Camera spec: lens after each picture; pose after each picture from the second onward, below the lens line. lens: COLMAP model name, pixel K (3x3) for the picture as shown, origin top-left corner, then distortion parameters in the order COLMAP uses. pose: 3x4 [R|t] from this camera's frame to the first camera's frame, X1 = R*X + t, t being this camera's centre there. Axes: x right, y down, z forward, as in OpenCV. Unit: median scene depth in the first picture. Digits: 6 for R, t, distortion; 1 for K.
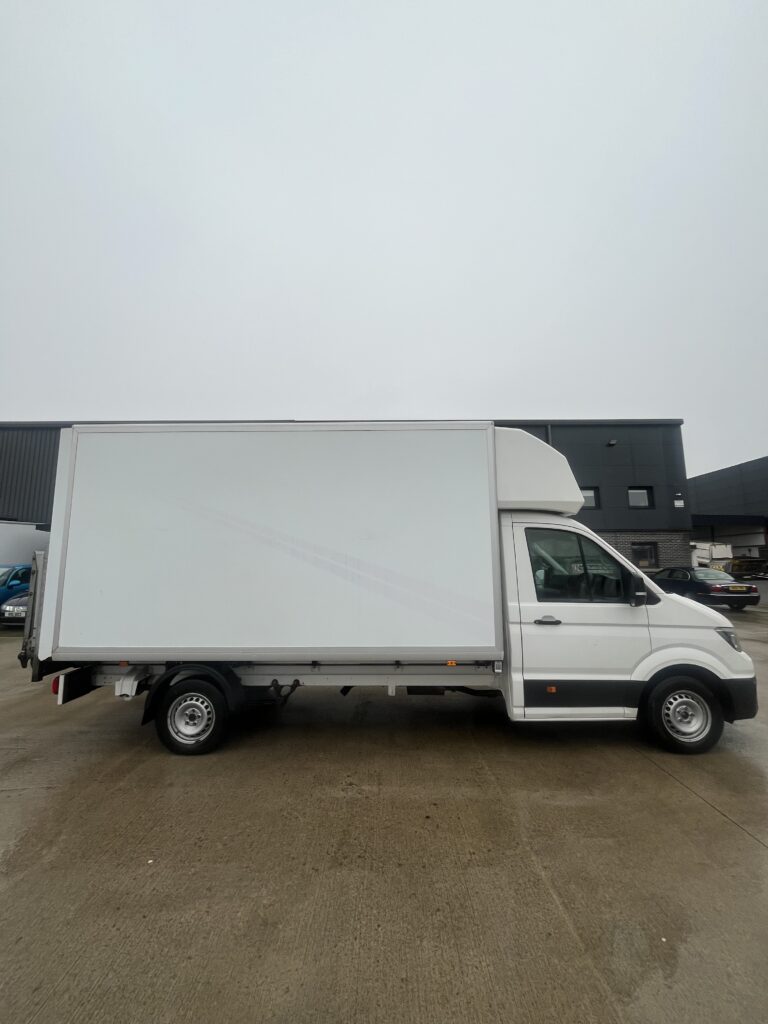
lens RADIAL K [[409.6, 0, 387.6], [0, 409.6, 513.3], [0, 0, 1]] dist [0.011145, 0.000049]
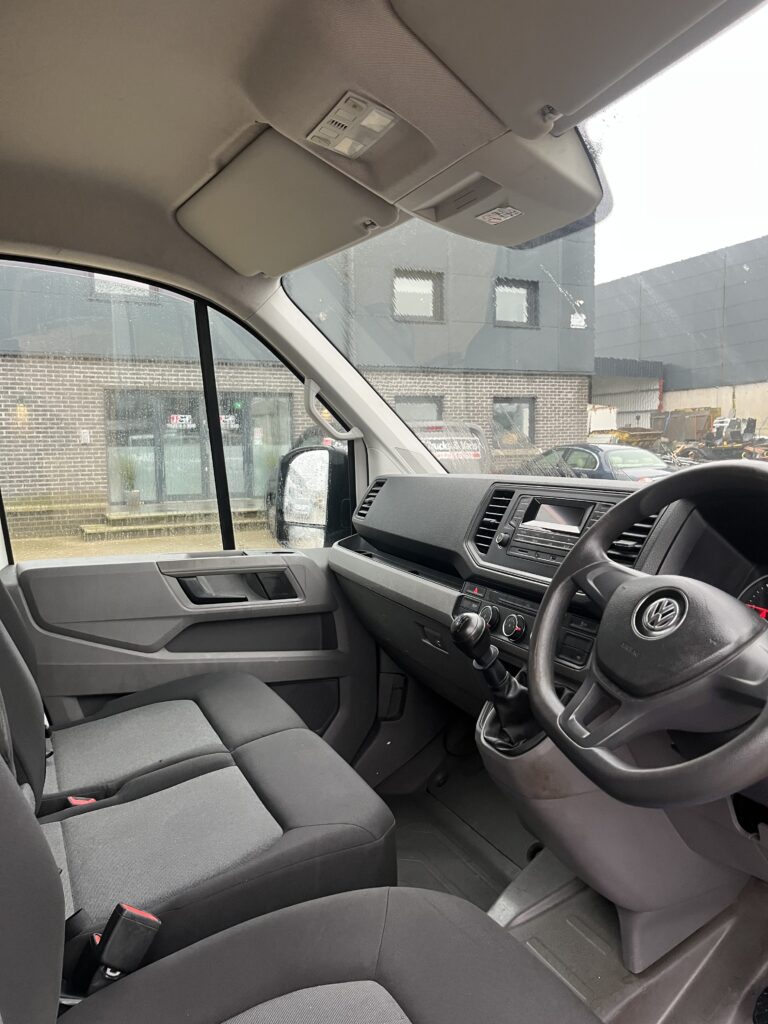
lens RADIAL K [[768.8, 0, 384.3], [0, 768.8, 511.6], [0, 0, 1]] dist [-0.011361, -0.011207]
pose [[0.906904, -0.046453, 0.418769, 0.078288], [-0.040925, 0.979492, 0.197281, 0.029042], [-0.419346, -0.196053, 0.886404, 0.204298]]
